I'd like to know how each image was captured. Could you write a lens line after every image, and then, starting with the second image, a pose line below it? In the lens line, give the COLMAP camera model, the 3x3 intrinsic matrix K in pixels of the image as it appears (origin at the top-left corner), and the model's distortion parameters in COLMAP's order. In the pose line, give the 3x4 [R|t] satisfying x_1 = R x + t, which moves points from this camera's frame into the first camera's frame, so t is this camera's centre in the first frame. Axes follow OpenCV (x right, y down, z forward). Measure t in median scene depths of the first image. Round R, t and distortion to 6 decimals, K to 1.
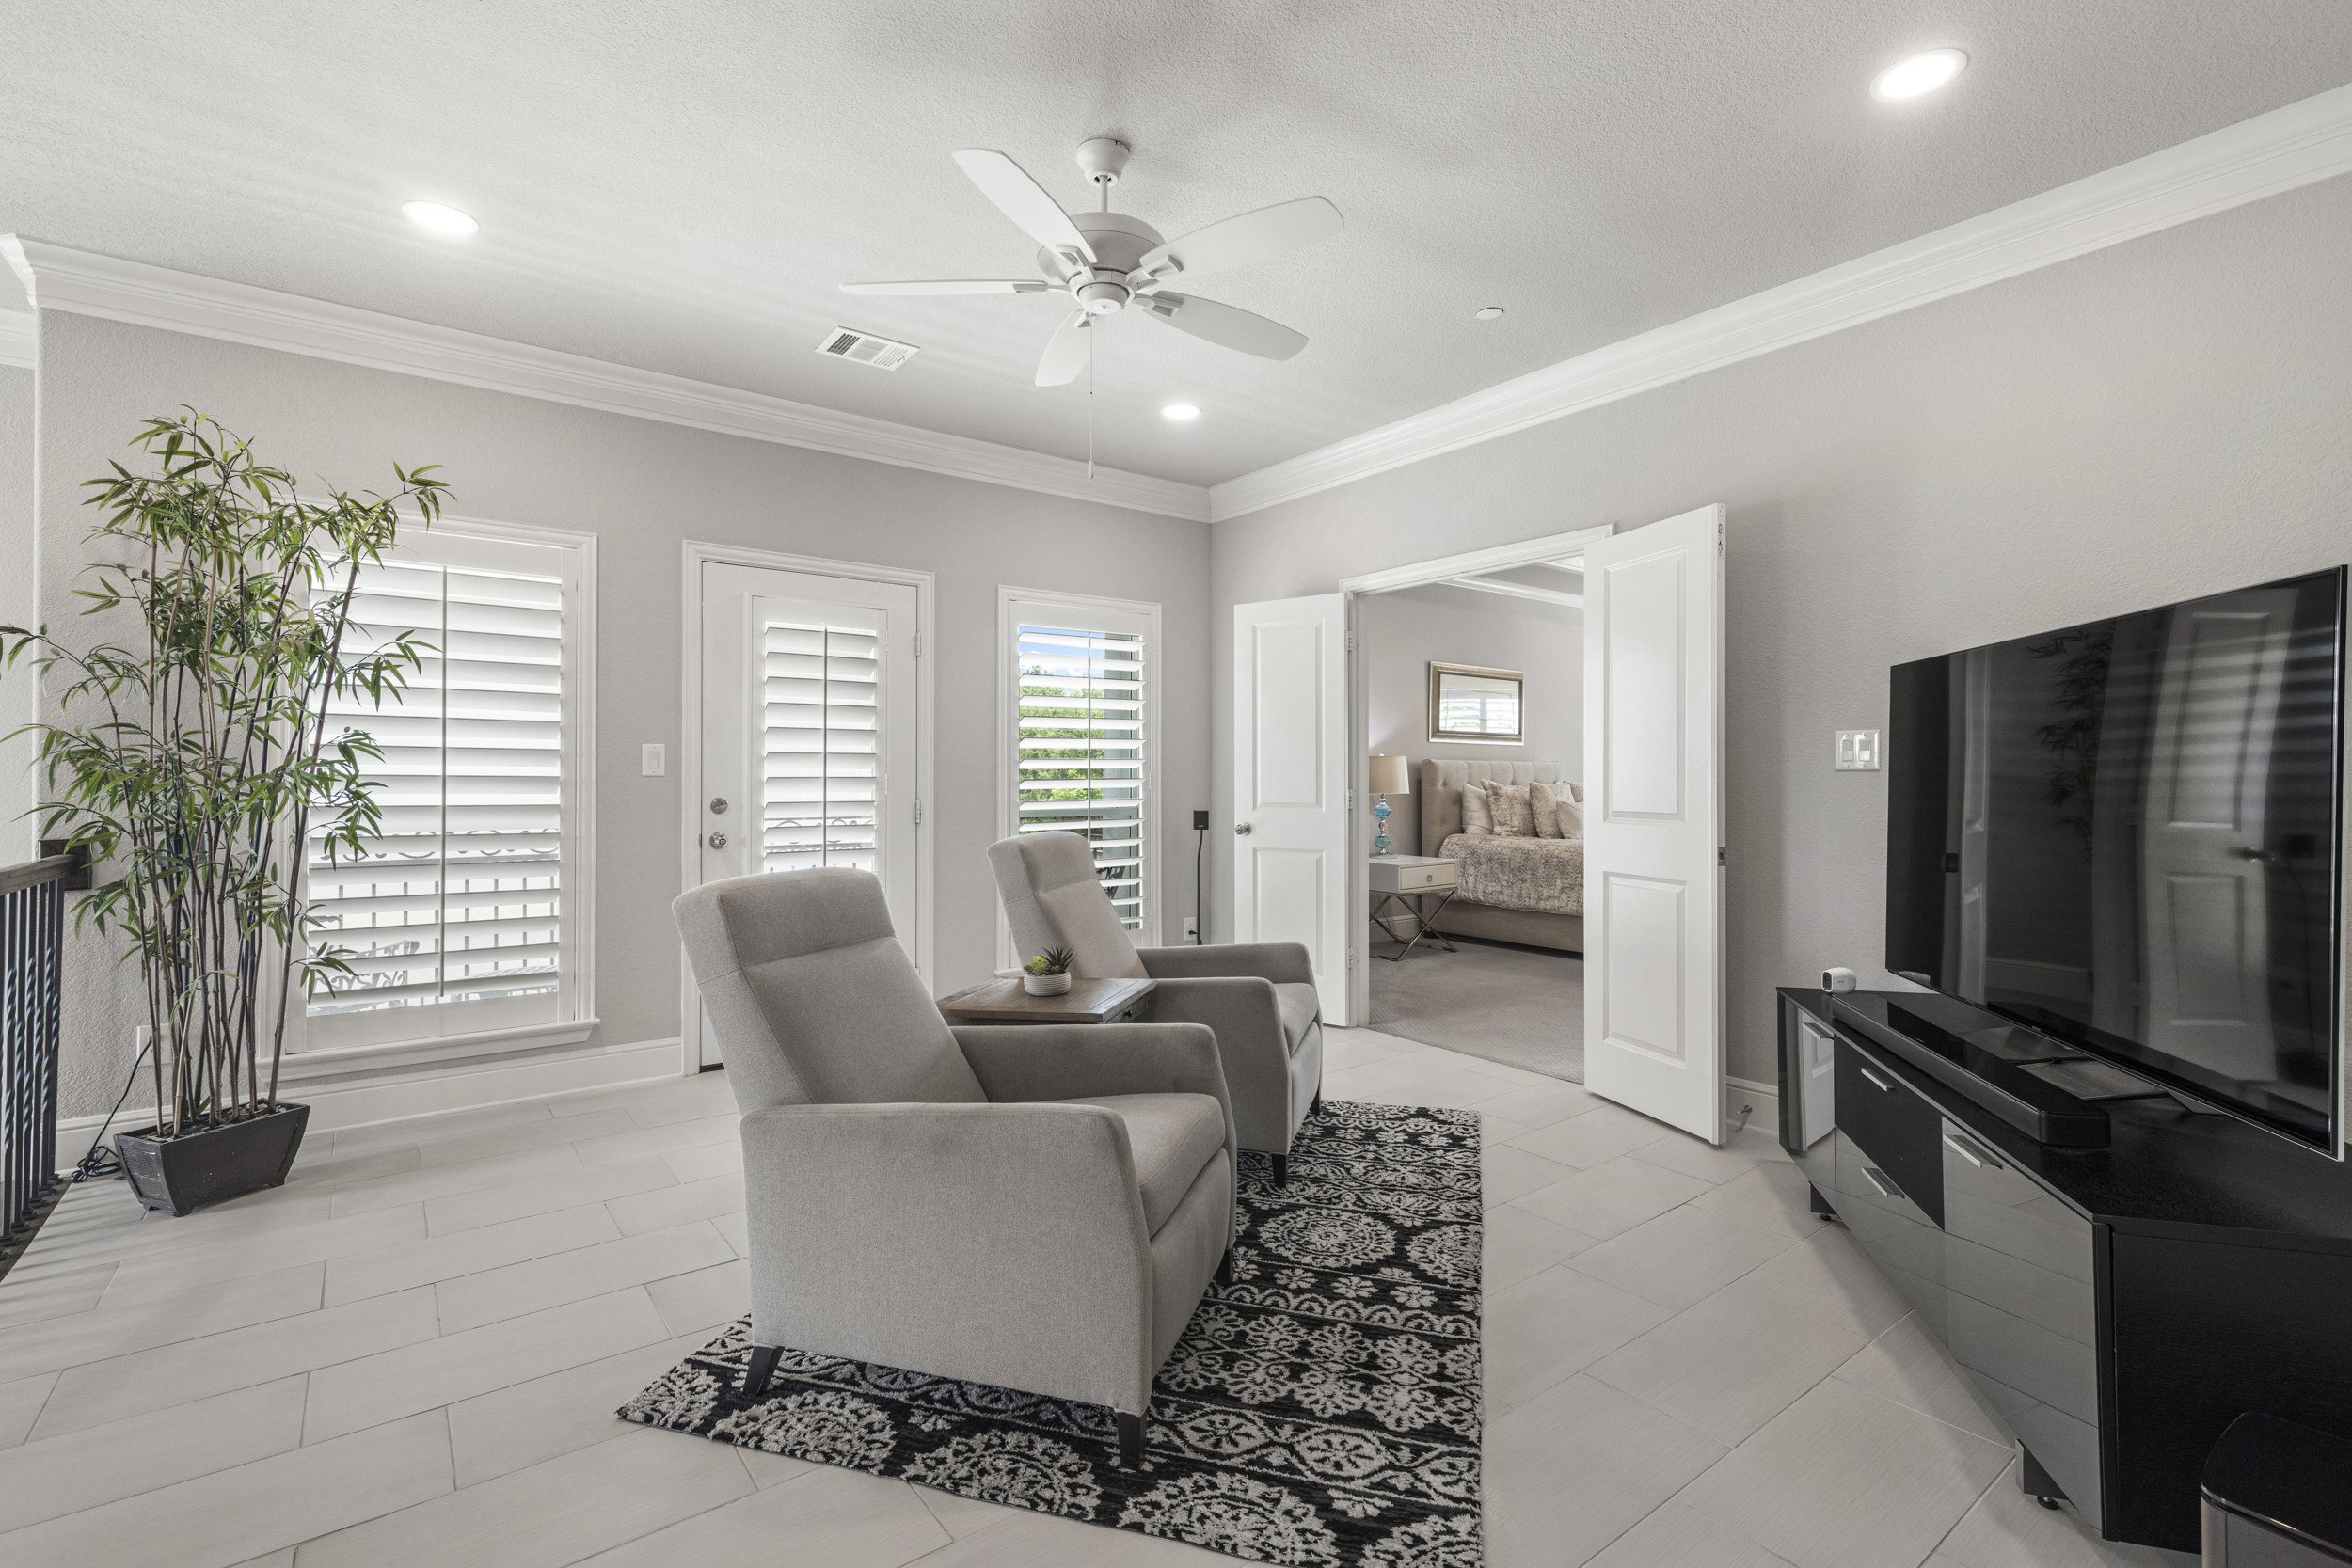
lens RADIAL K [[1070.3, 0, 1175.5], [0, 1070.3, 766.5], [0, 0, 1]] dist [0.007593, -0.000607]
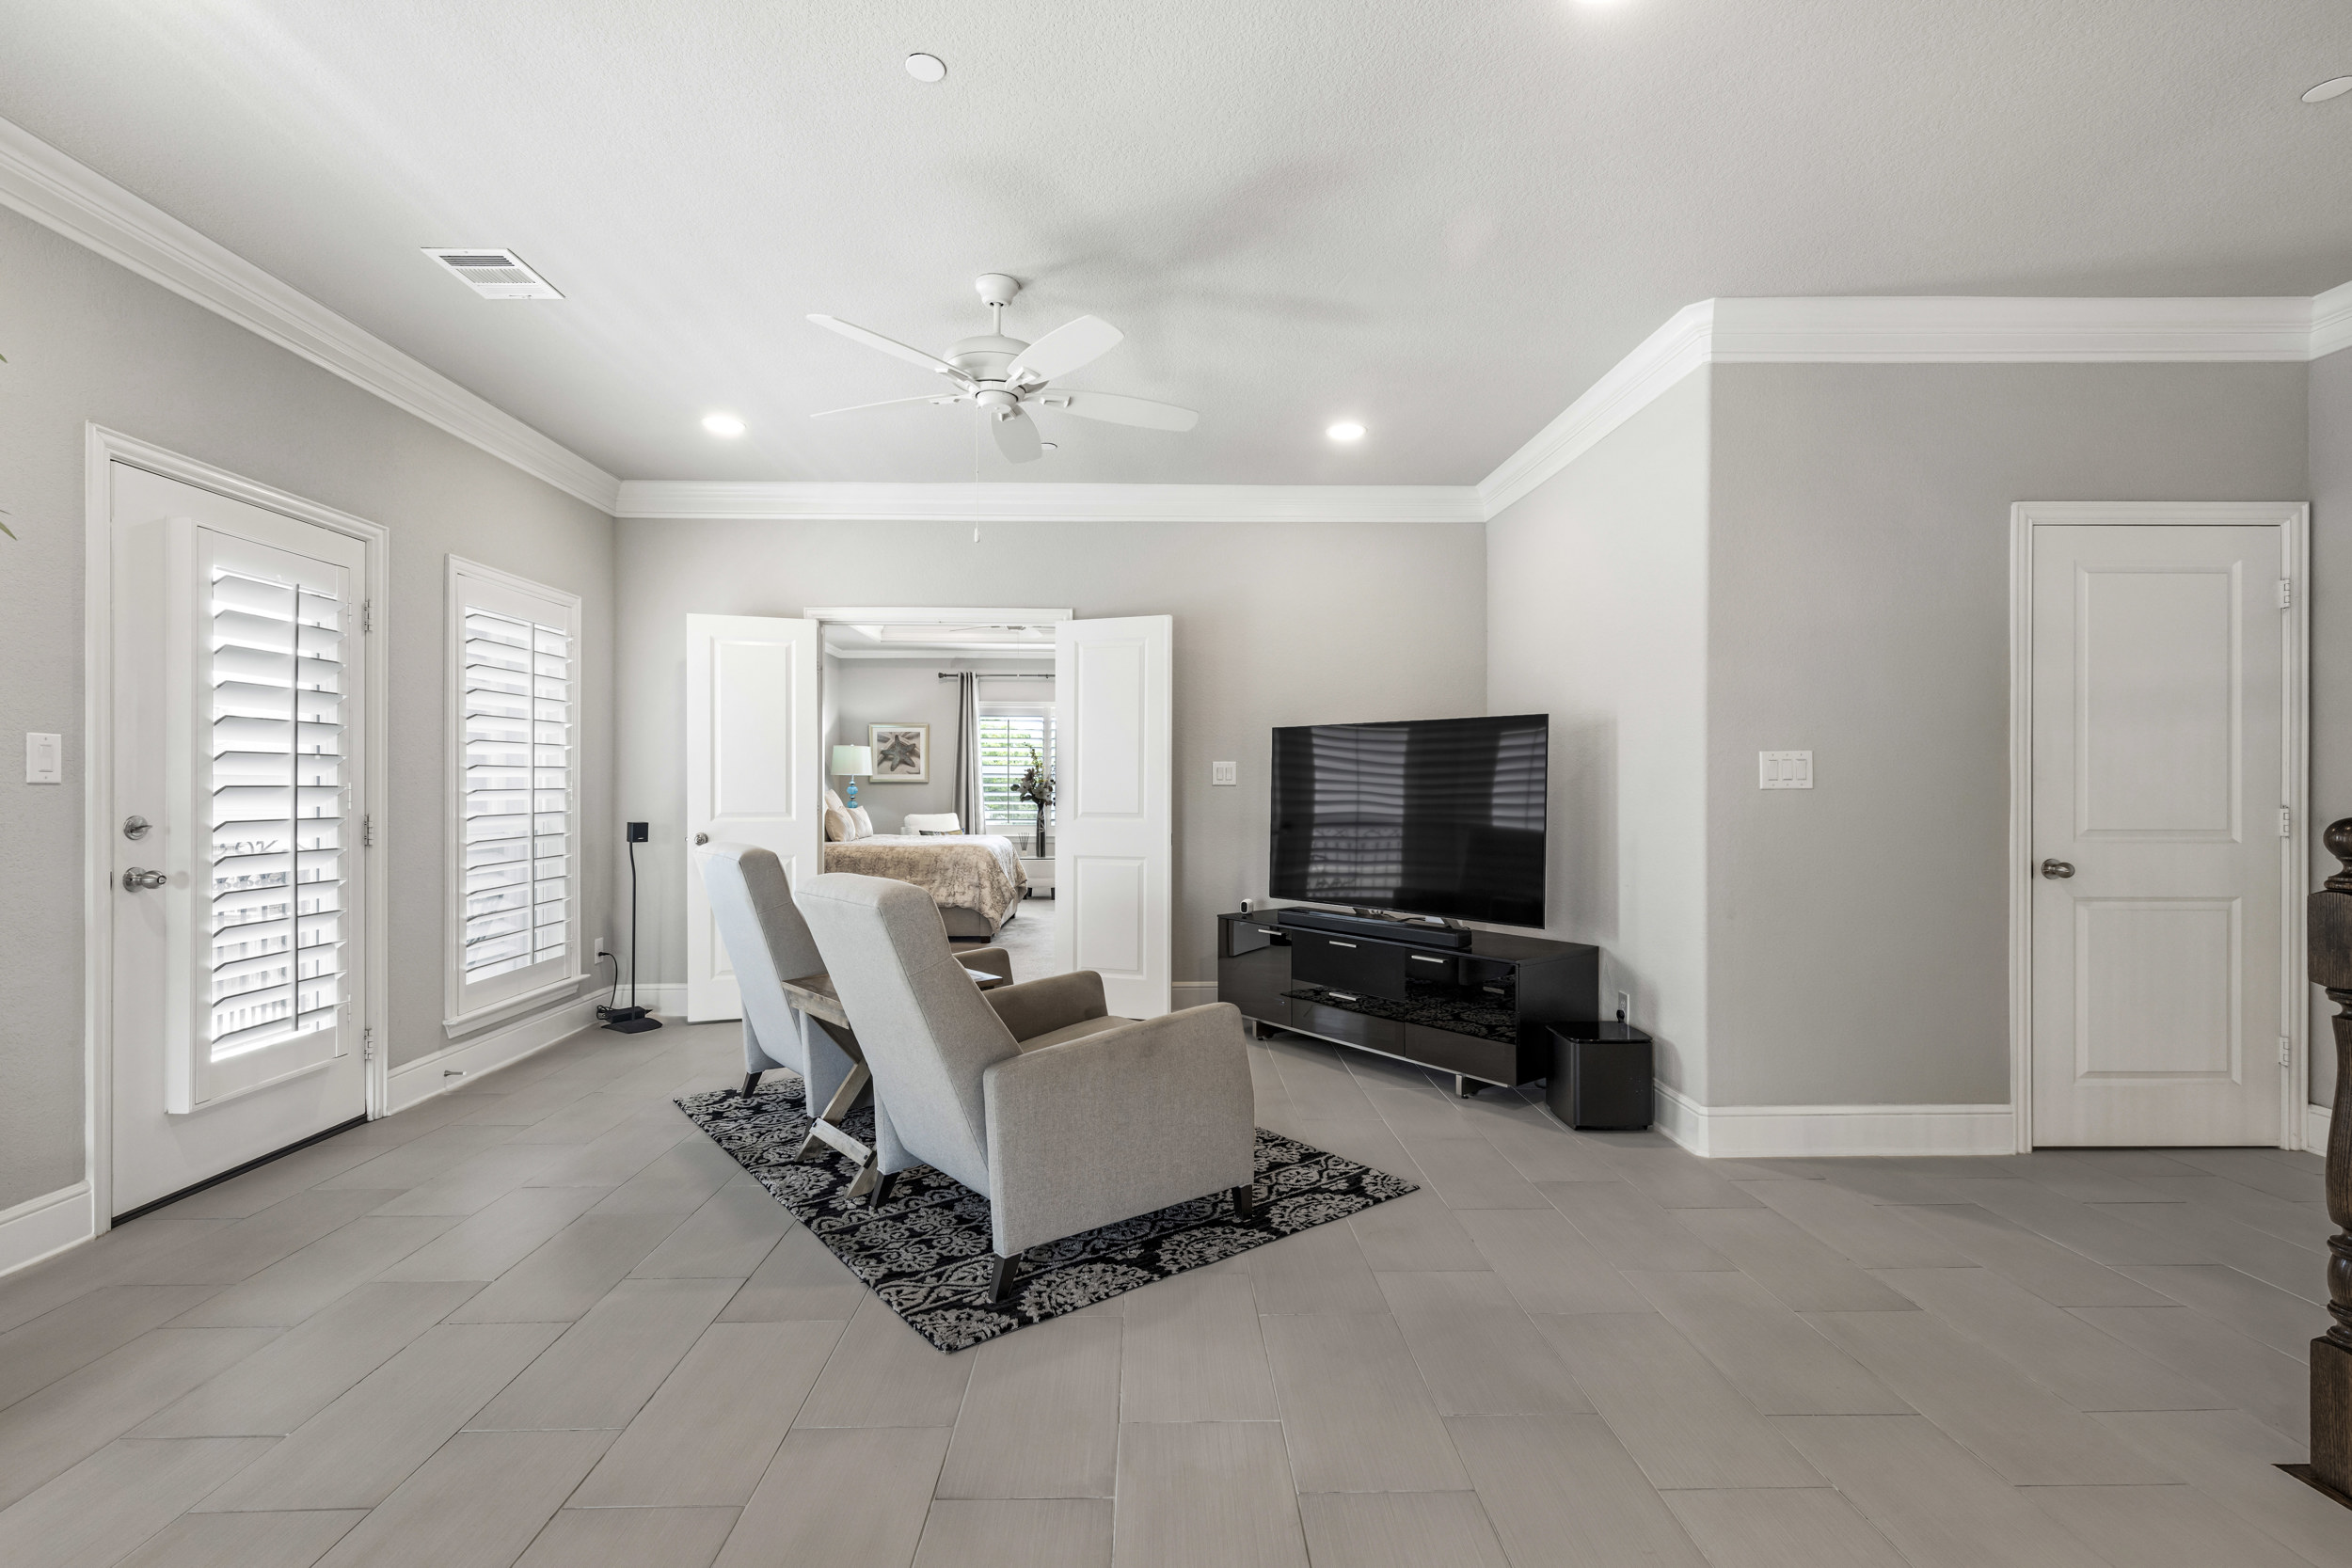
lens RADIAL K [[1070.3, 0, 1165.1], [0, 1070.3, 793.0], [0, 0, 1]] dist [0.007593, -0.000607]
pose [[0.574460, -0.000785, 0.818532, -1.214507], [-0.013771, 0.999849, 0.010624, -0.003081], [-0.818417, -0.017375, 0.574363, 0.156930]]
